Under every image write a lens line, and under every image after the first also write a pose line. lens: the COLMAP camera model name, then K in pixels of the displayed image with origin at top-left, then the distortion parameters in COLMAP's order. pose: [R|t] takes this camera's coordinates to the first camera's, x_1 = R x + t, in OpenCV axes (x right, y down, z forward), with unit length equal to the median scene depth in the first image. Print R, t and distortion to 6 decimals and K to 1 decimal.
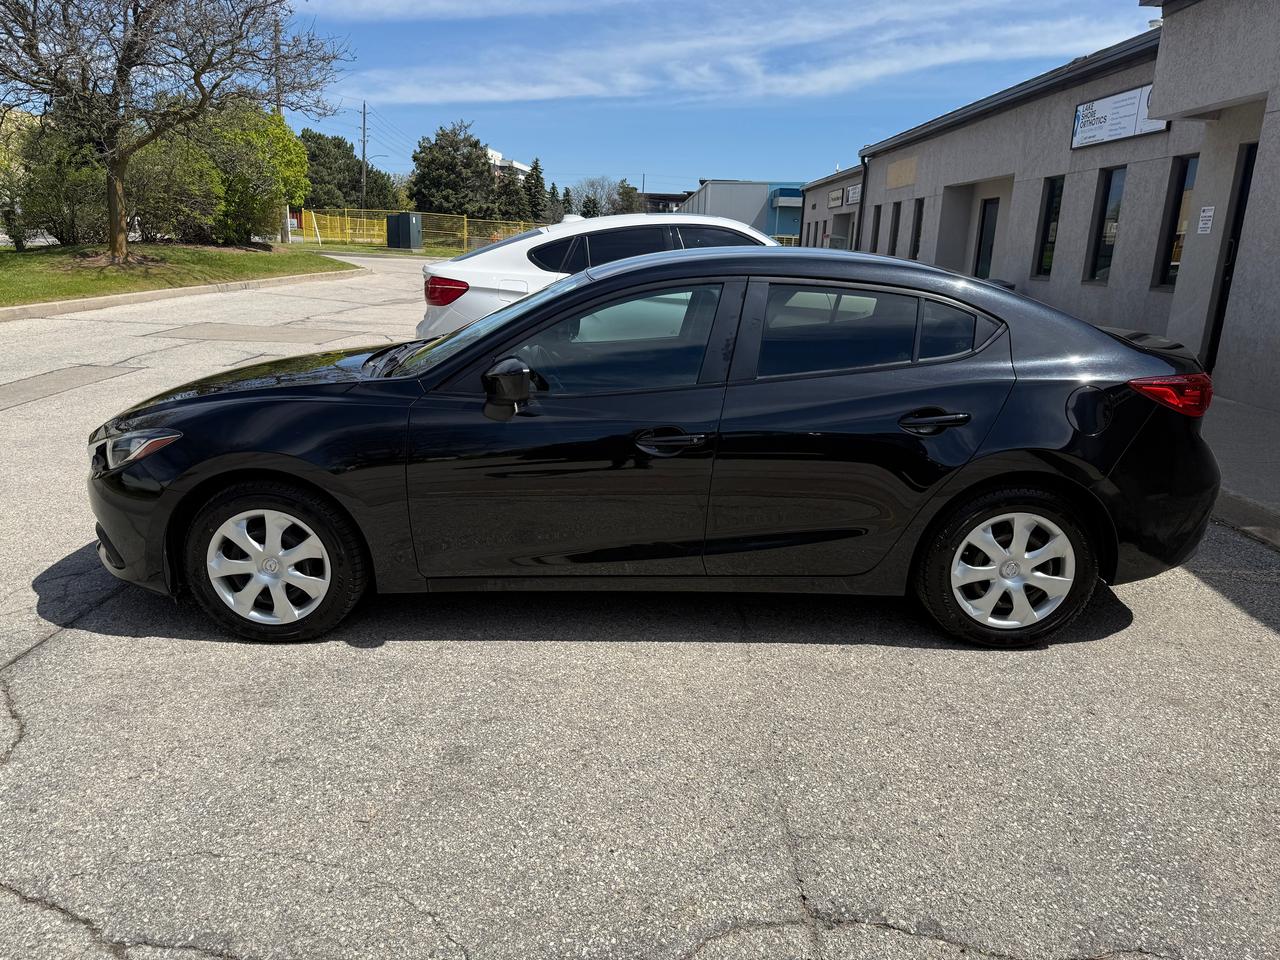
lens RADIAL K [[900.5, 0, 639.3], [0, 900.5, 477.4], [0, 0, 1]] dist [-0.002364, -0.008498]
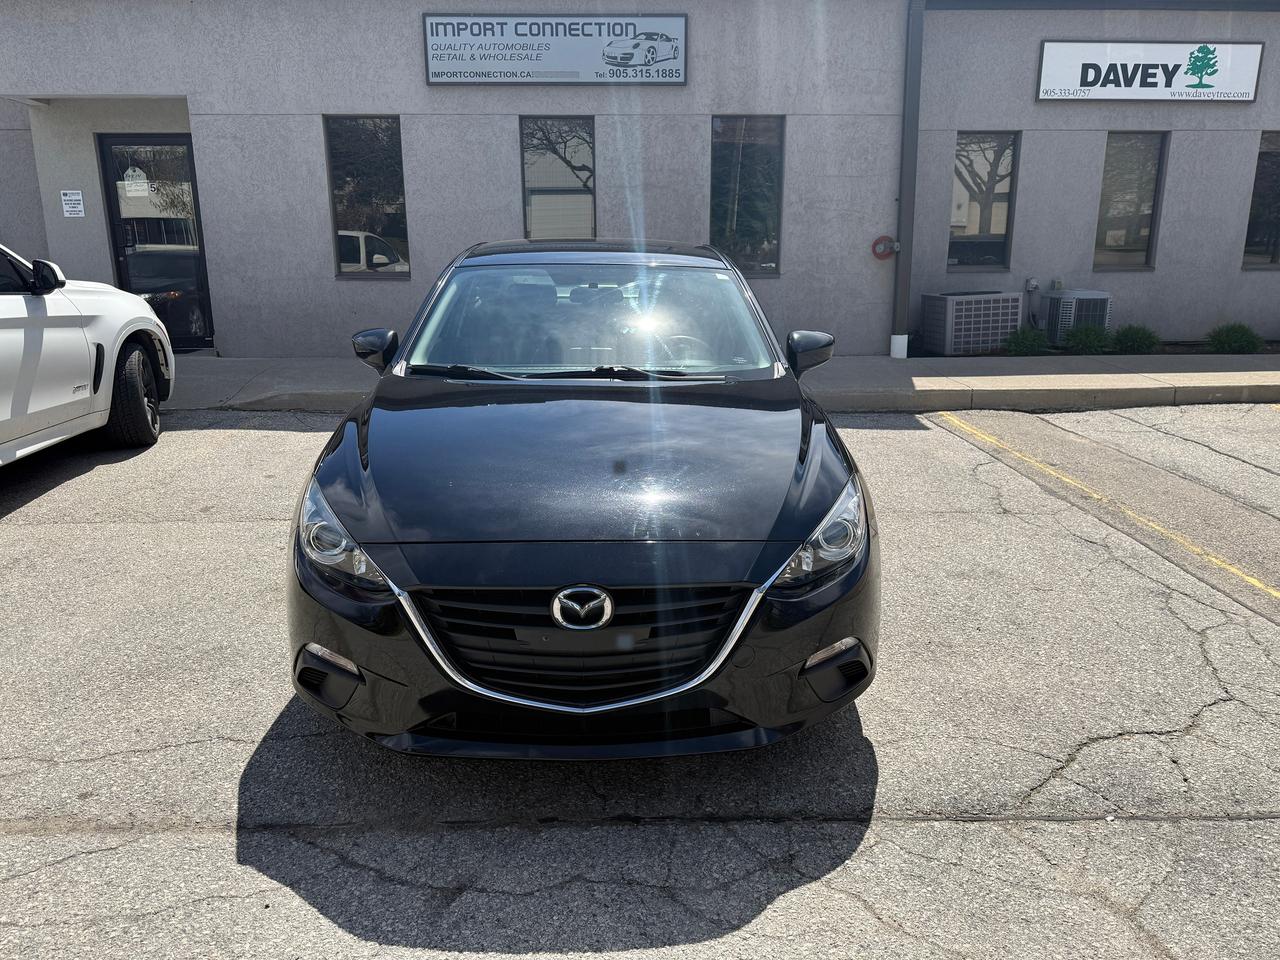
lens RADIAL K [[900.5, 0, 639.3], [0, 900.5, 477.4], [0, 0, 1]] dist [-0.002364, -0.008498]
pose [[-0.028168, -0.279036, 0.959868, -0.572334], [0.252039, 0.927241, 0.276947, -0.145280], [-0.967307, 0.249725, 0.044210, 0.502760]]
